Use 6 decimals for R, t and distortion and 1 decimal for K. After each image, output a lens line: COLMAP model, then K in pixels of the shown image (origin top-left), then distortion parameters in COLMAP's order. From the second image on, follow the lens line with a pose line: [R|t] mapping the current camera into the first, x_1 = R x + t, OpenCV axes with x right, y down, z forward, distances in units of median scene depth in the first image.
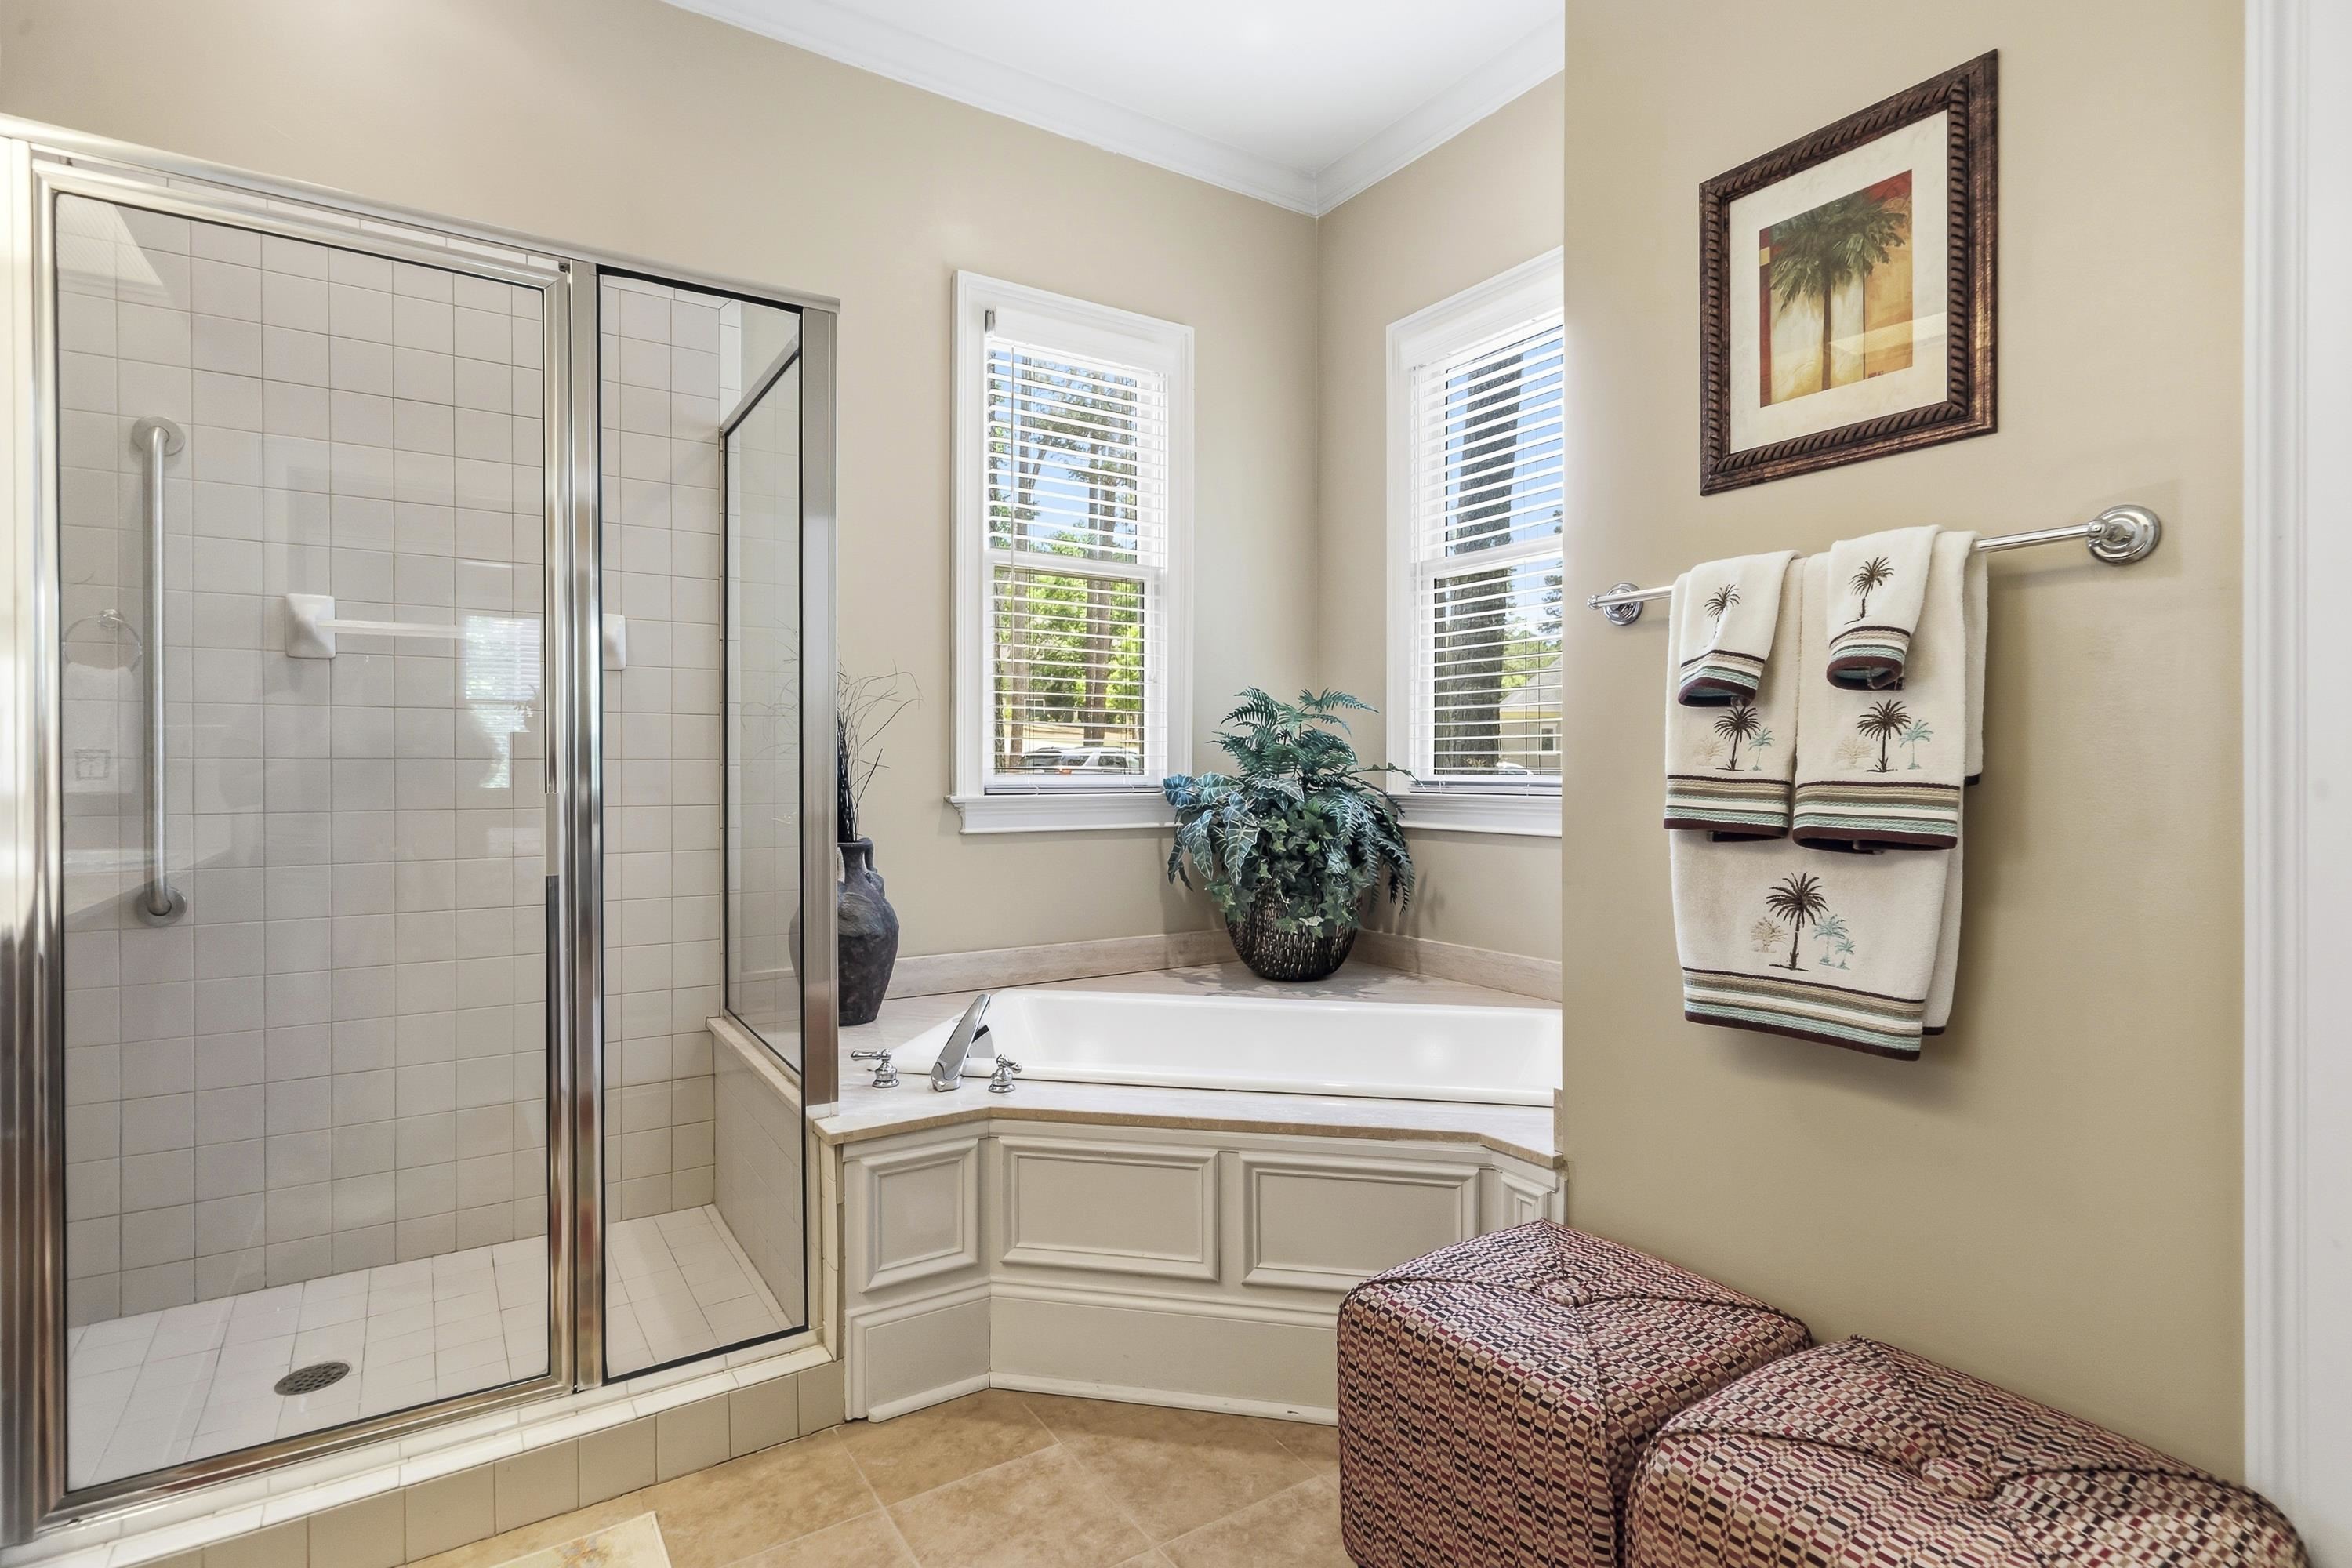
lens RADIAL K [[1122.4, 0, 1152.7], [0, 1122.4, 773.7], [0, 0, 1]] dist [-0.001553, 0.001077]
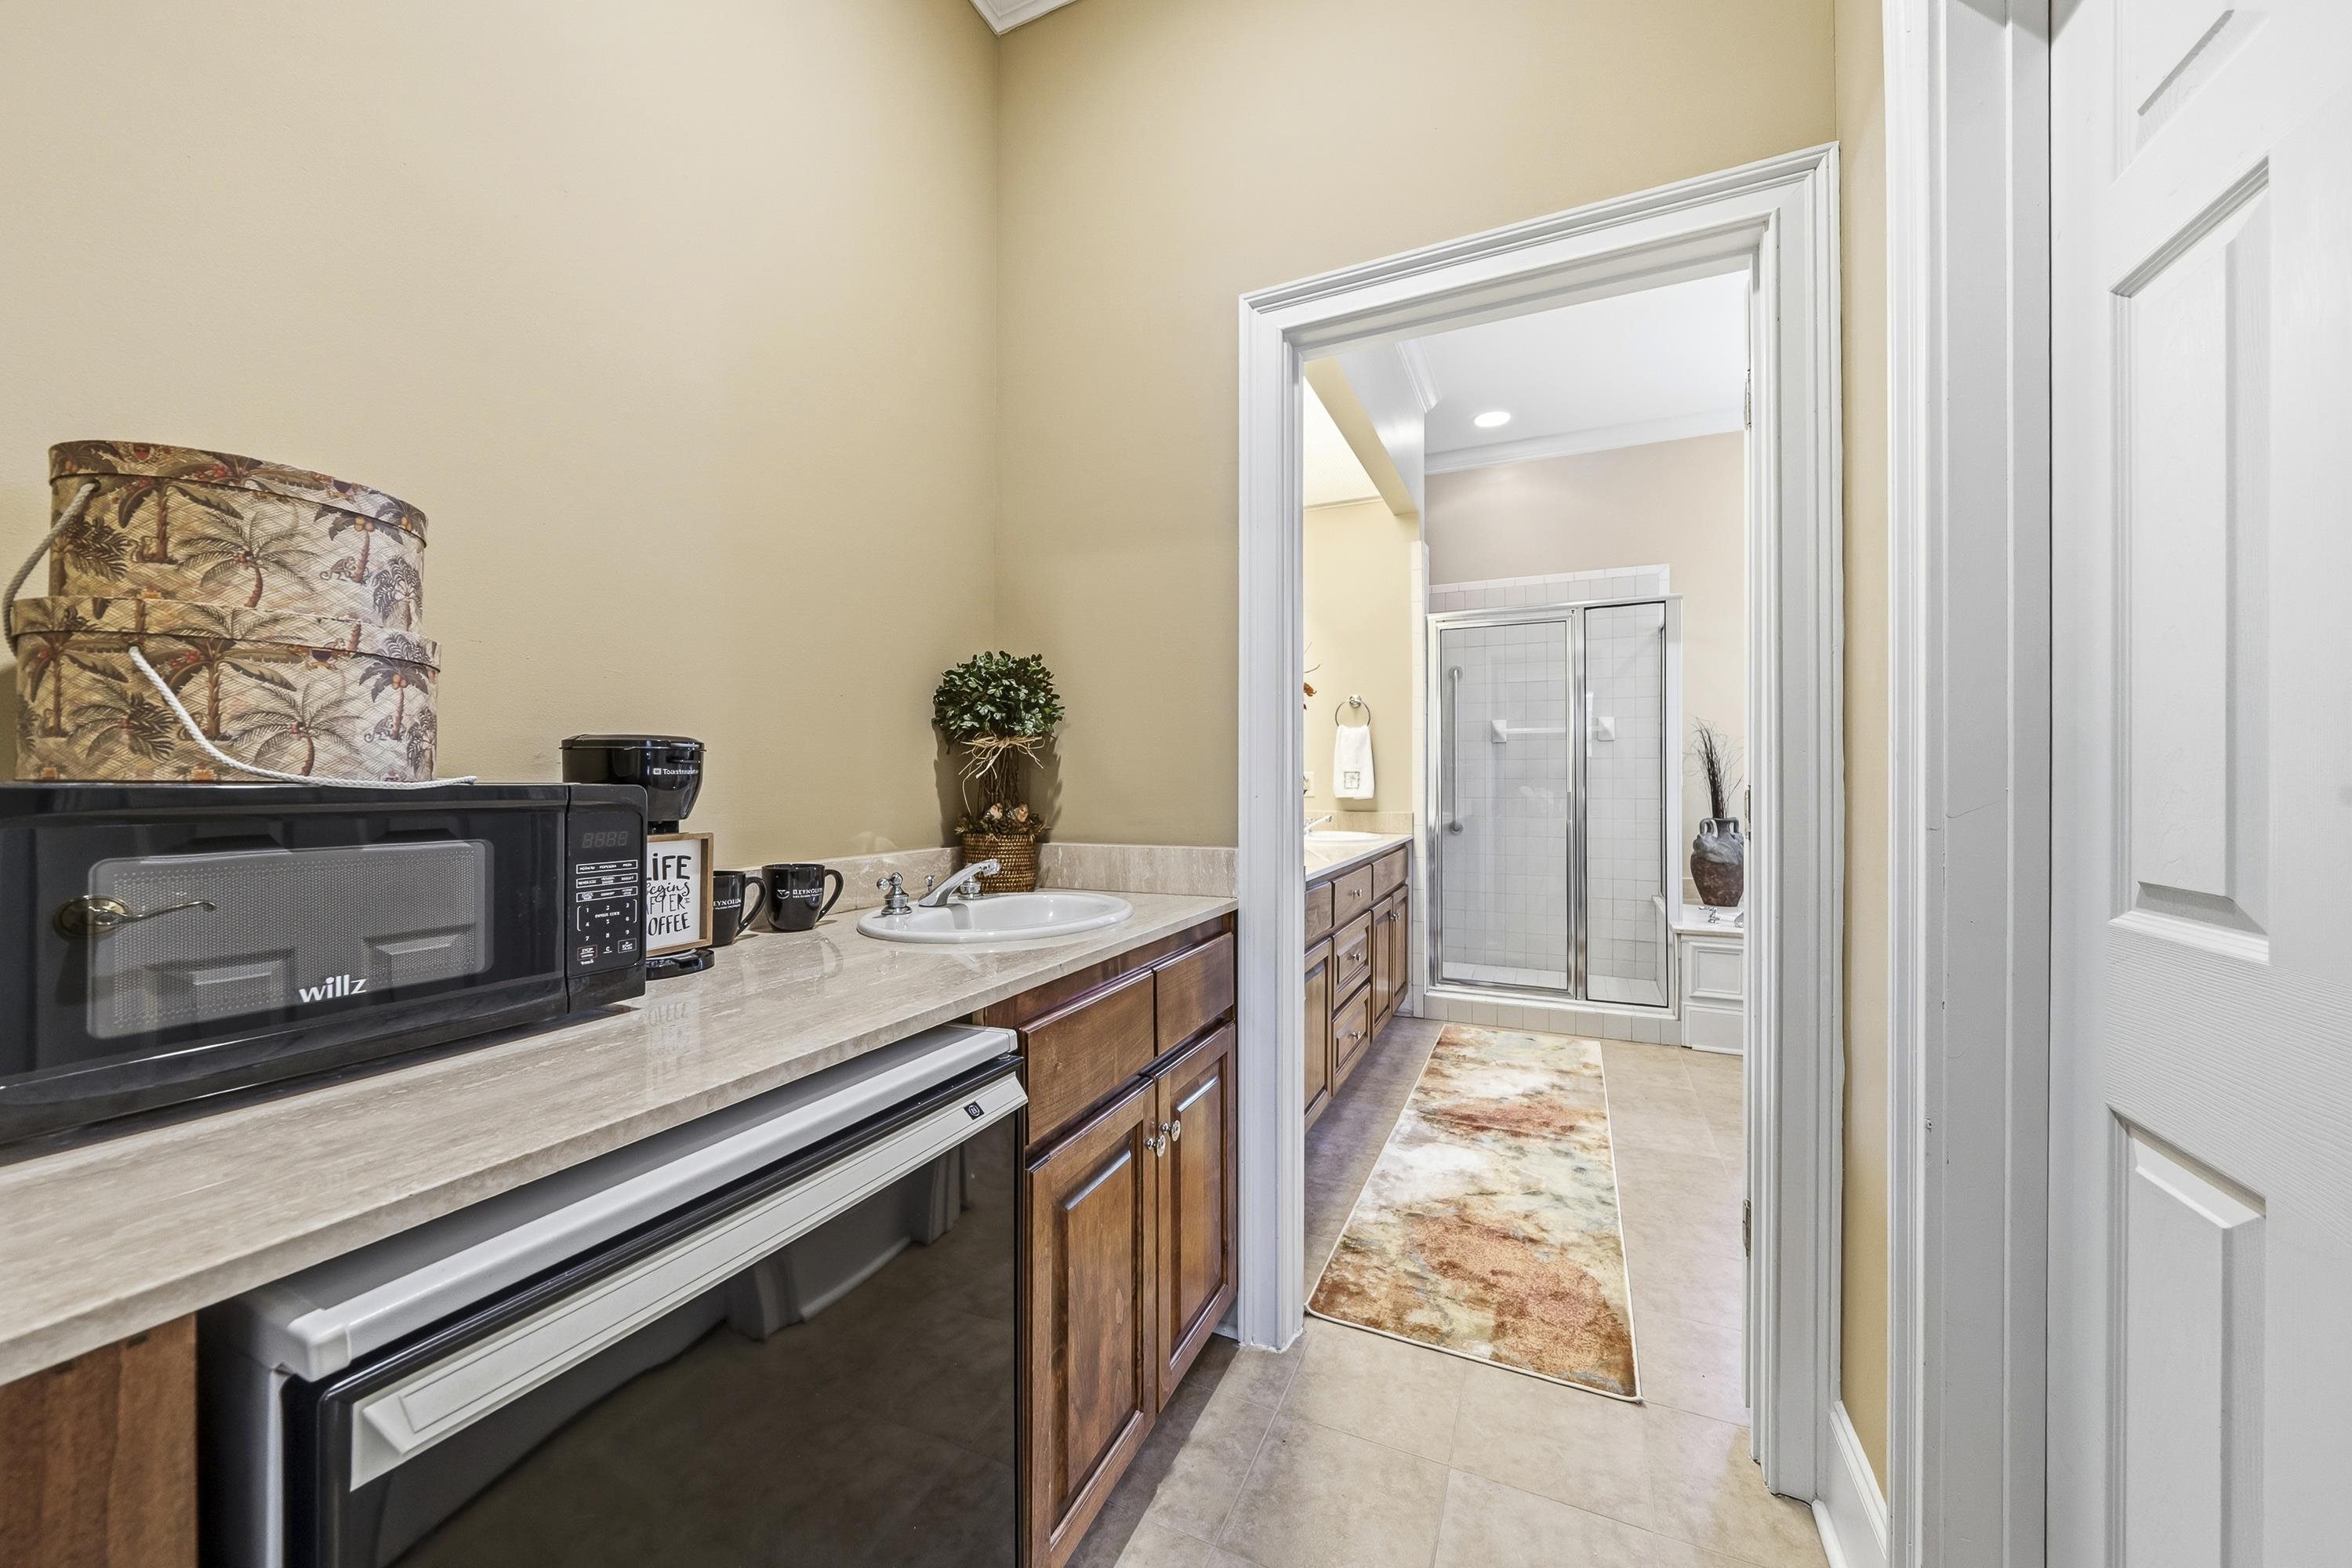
lens RADIAL K [[841.0, 0, 1176.5], [0, 841.0, 773.9], [0, 0, 1]] dist [0.000231, 0.000301]
pose [[0.528205, -0.003965, -0.849108, 0.799178], [-0.005175, 0.999955, -0.007888, -0.006640], [0.849101, 0.008561, 0.528161, -1.044298]]
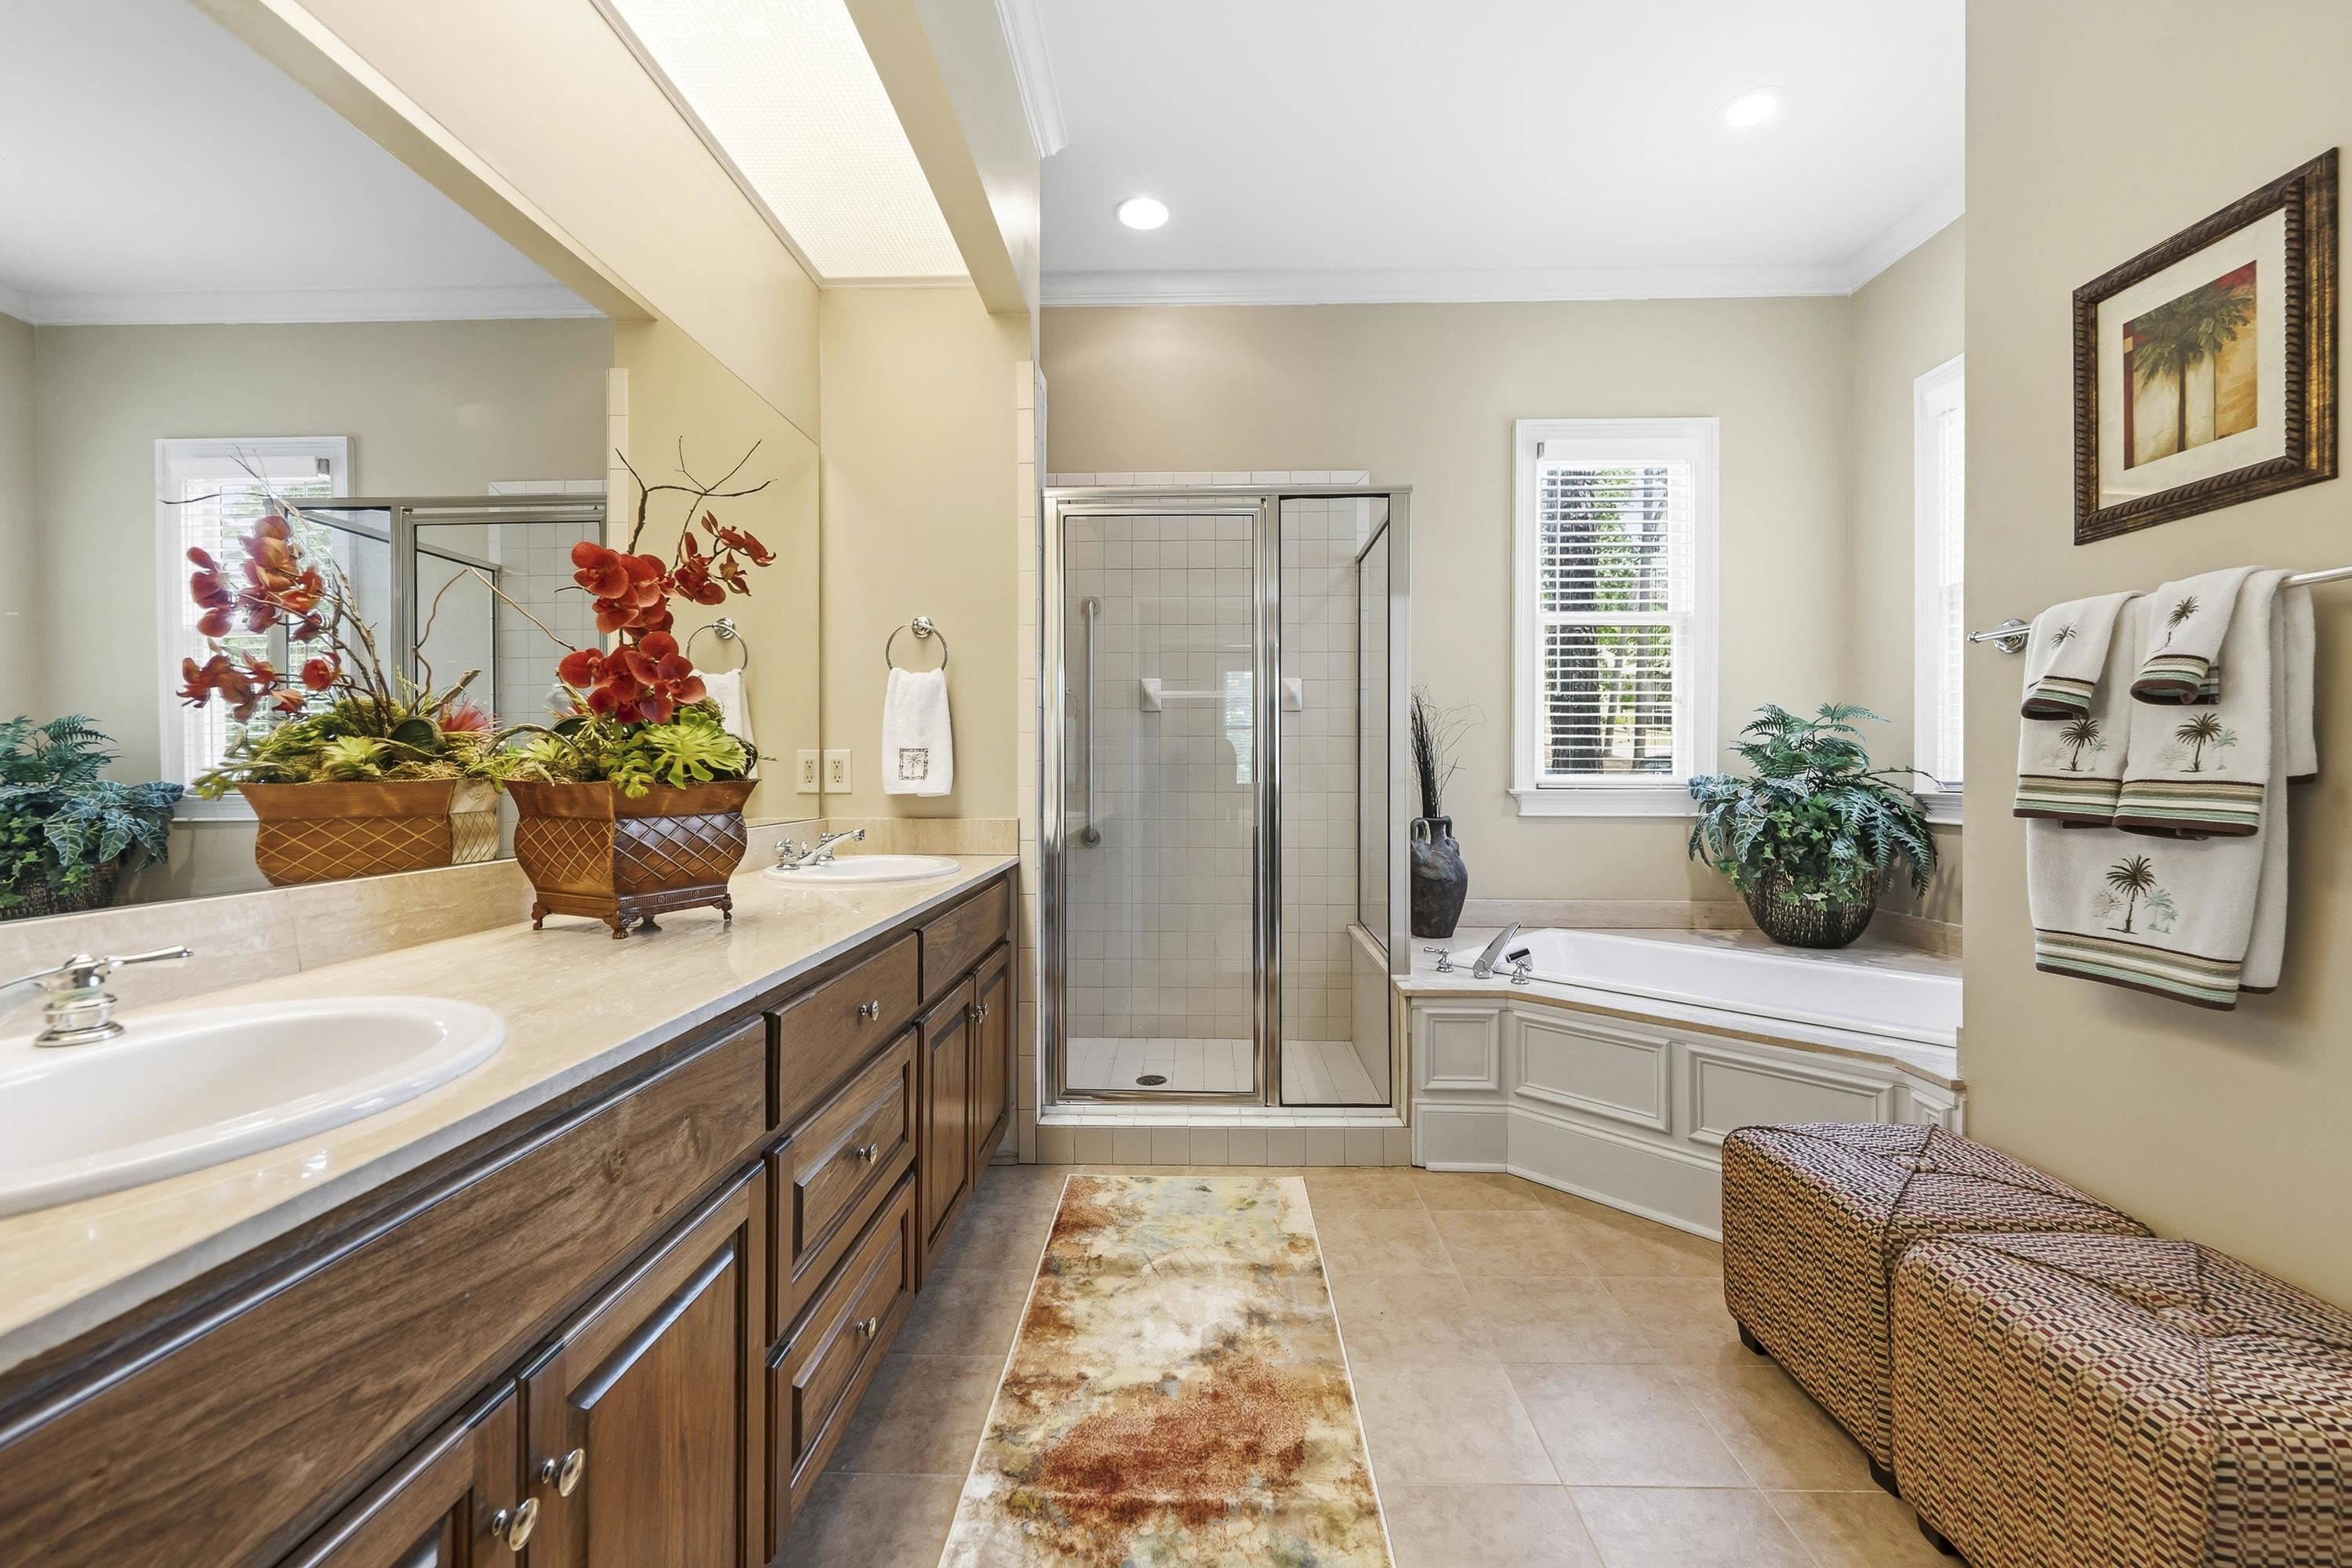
lens RADIAL K [[892.9, 0, 1178.6], [0, 892.9, 779.9], [0, 0, 1]] dist [-0.001547, -0.000094]
pose [[0.822518, 0.007593, -0.568688, 0.205448], [-0.004485, 0.999966, 0.006865, 0.003770], [0.568721, -0.003096, 0.822524, -0.299893]]
